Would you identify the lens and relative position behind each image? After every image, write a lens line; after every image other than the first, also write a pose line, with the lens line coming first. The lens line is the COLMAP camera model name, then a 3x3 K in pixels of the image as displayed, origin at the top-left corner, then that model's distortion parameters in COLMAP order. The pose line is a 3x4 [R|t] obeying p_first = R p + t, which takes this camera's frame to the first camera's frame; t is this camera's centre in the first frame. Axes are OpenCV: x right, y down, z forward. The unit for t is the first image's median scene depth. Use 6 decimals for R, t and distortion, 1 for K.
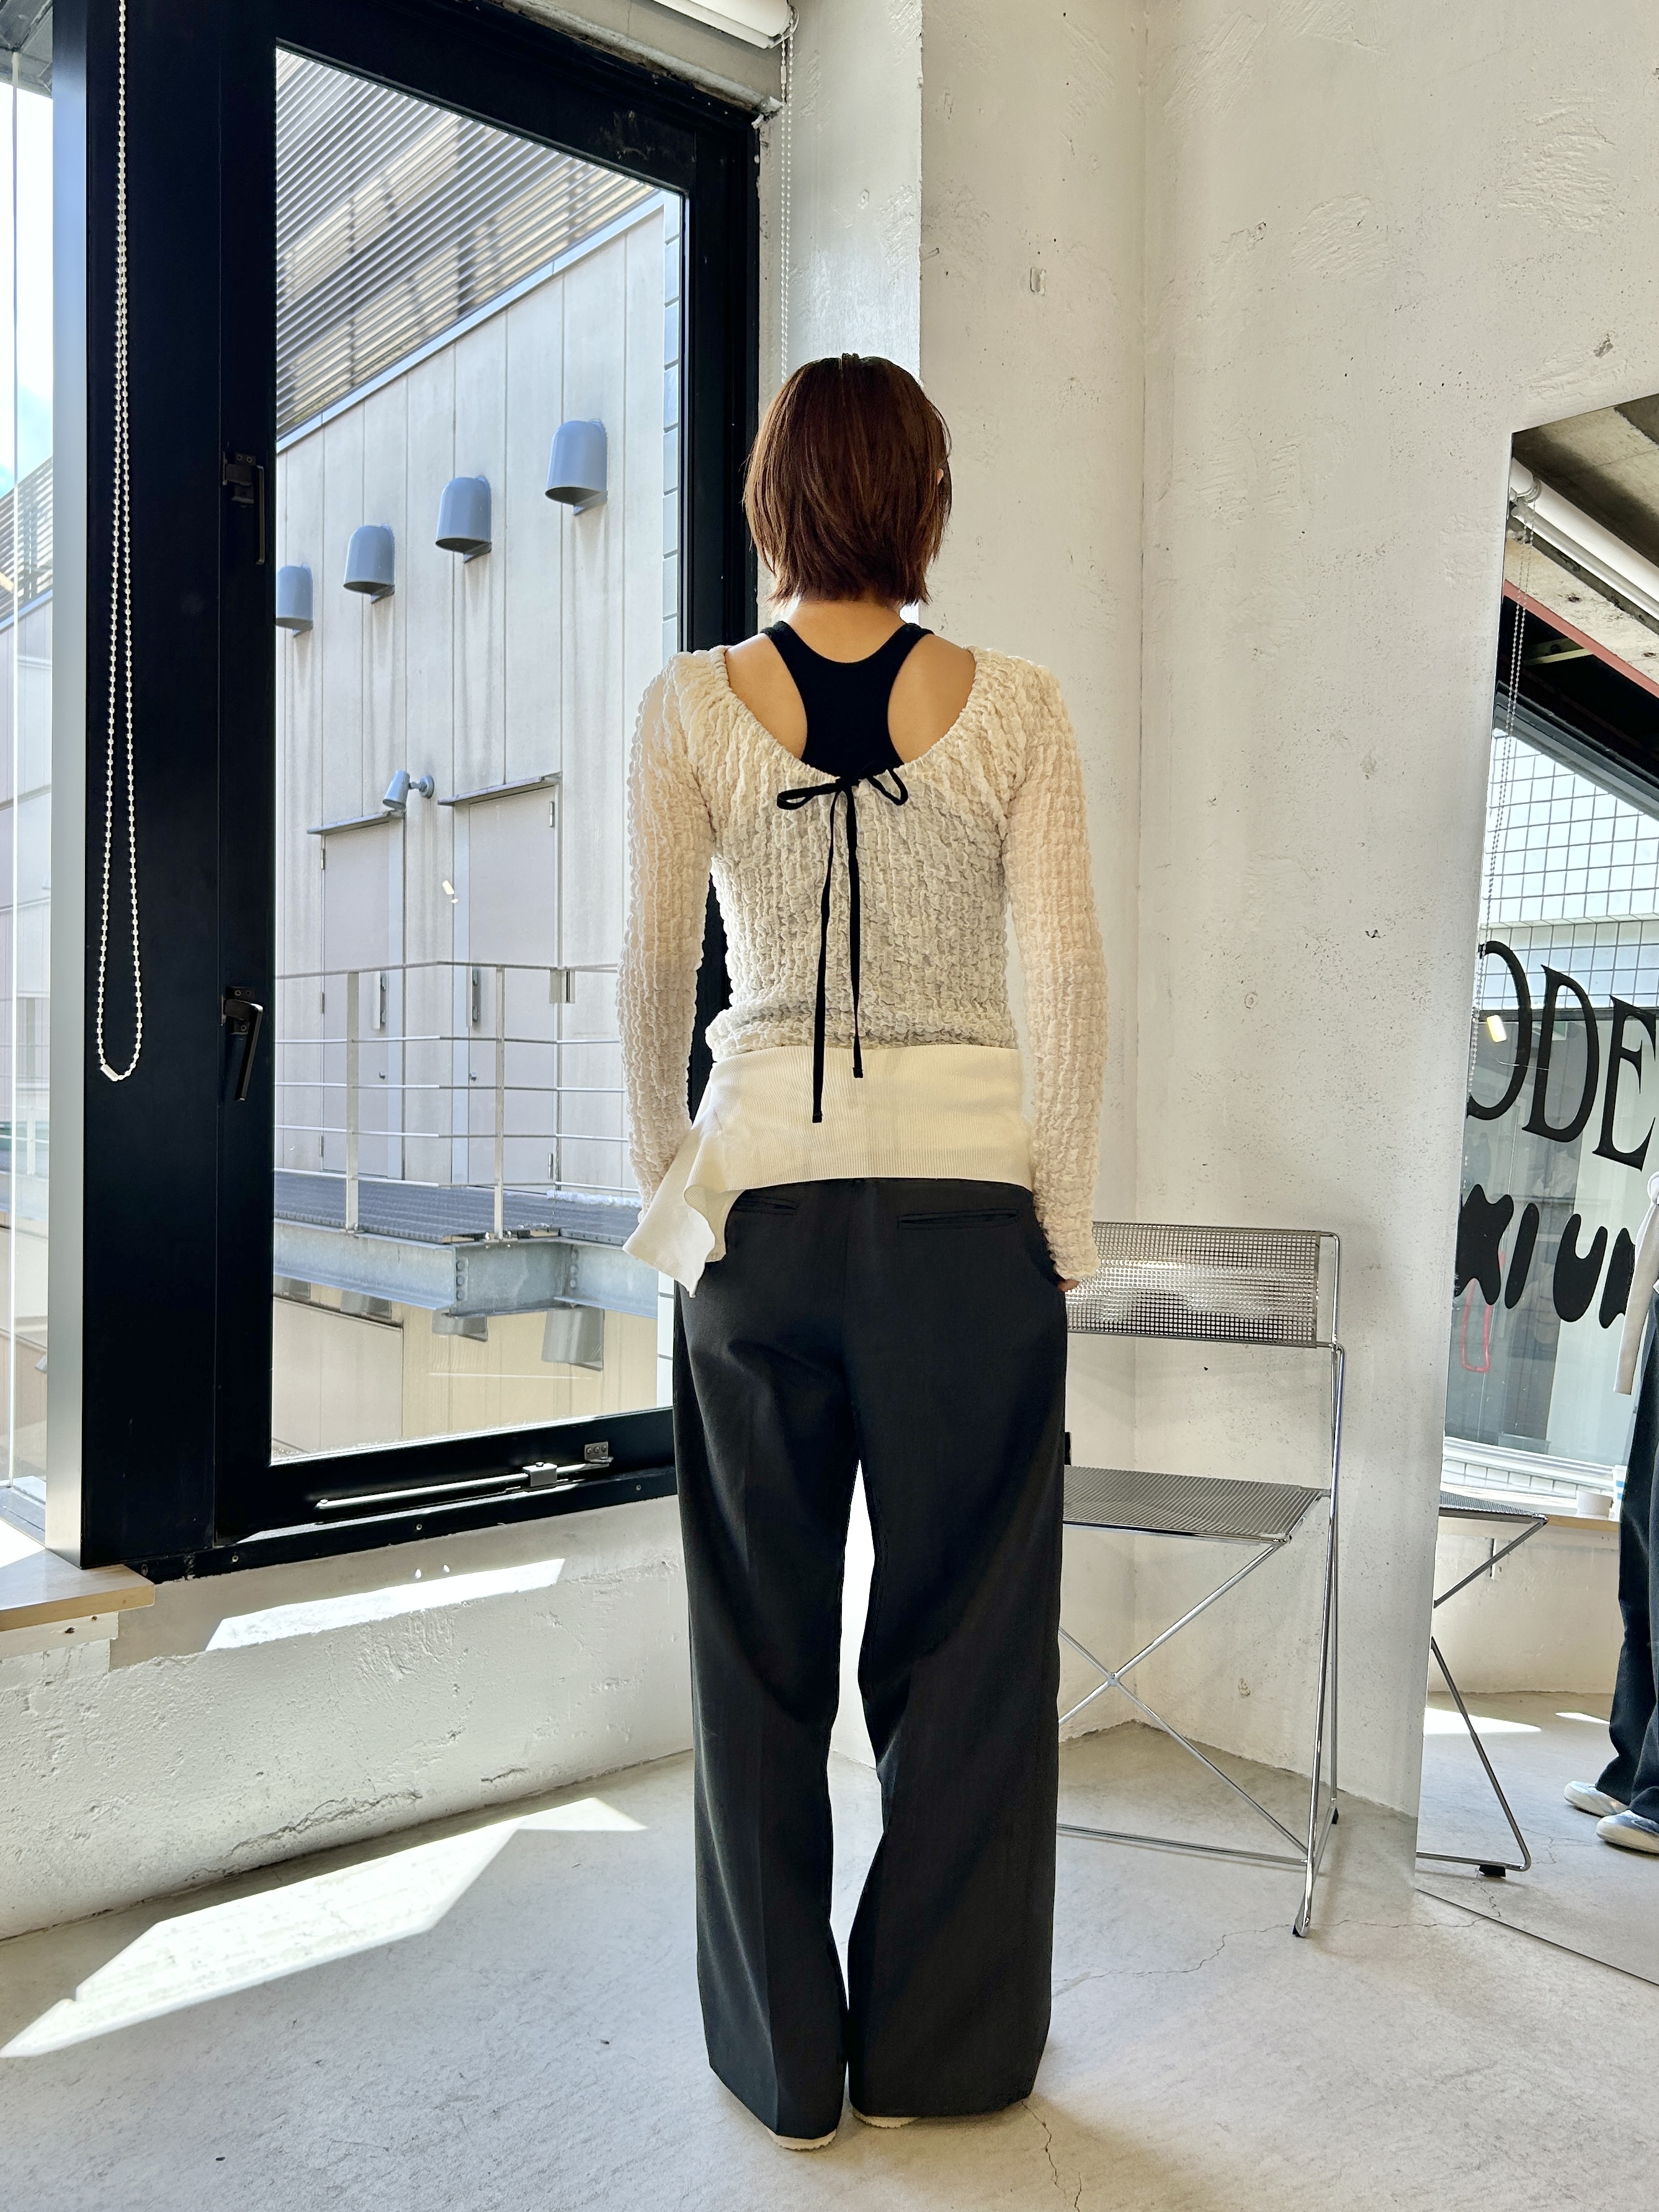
lens RADIAL K [[2137.4, 0, 777.3], [0, 2137.4, 1108.2], [0, 0, 1]] dist [0.005782, -0.007454]
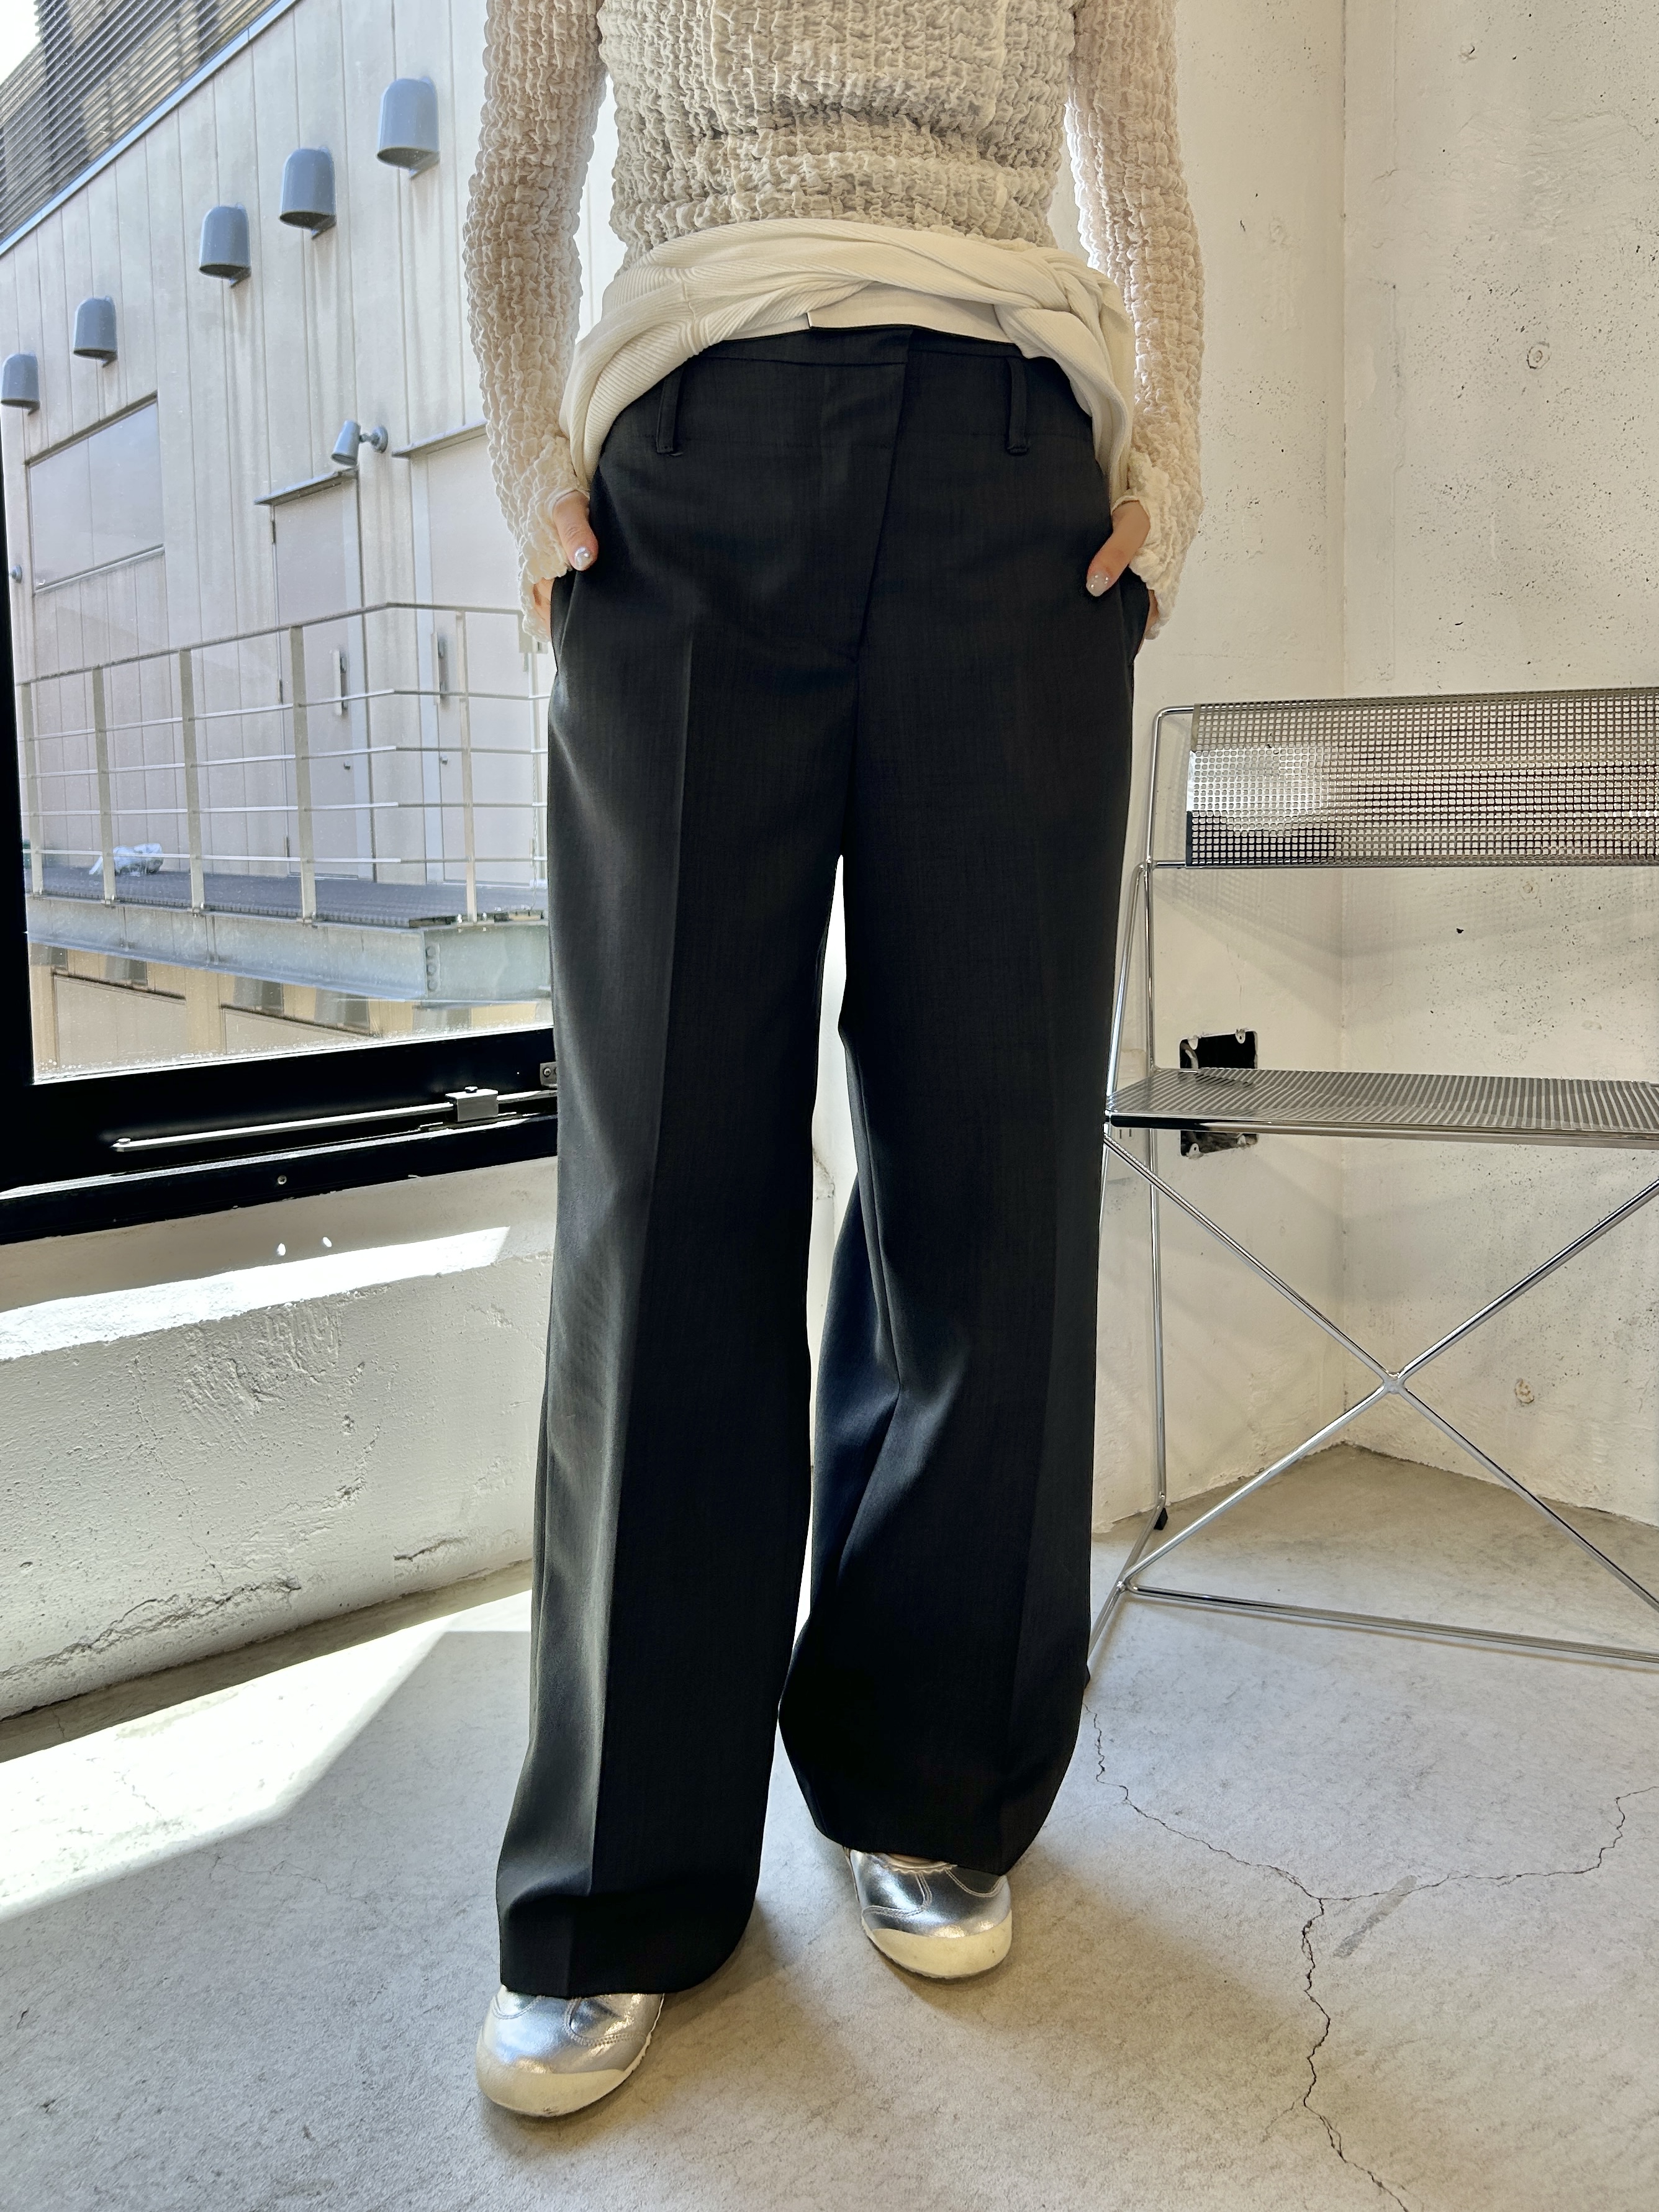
lens RADIAL K [[2137.3, 0, 793.2], [0, 2137.3, 985.2], [0, 0, 1]] dist [0.005782, -0.007454]
pose [[0.999684, -0.022627, 0.010959, -0.019333], [0.021876, 0.997685, 0.064391, 0.101013], [-0.012391, -0.064131, 0.997865, 0.362734]]
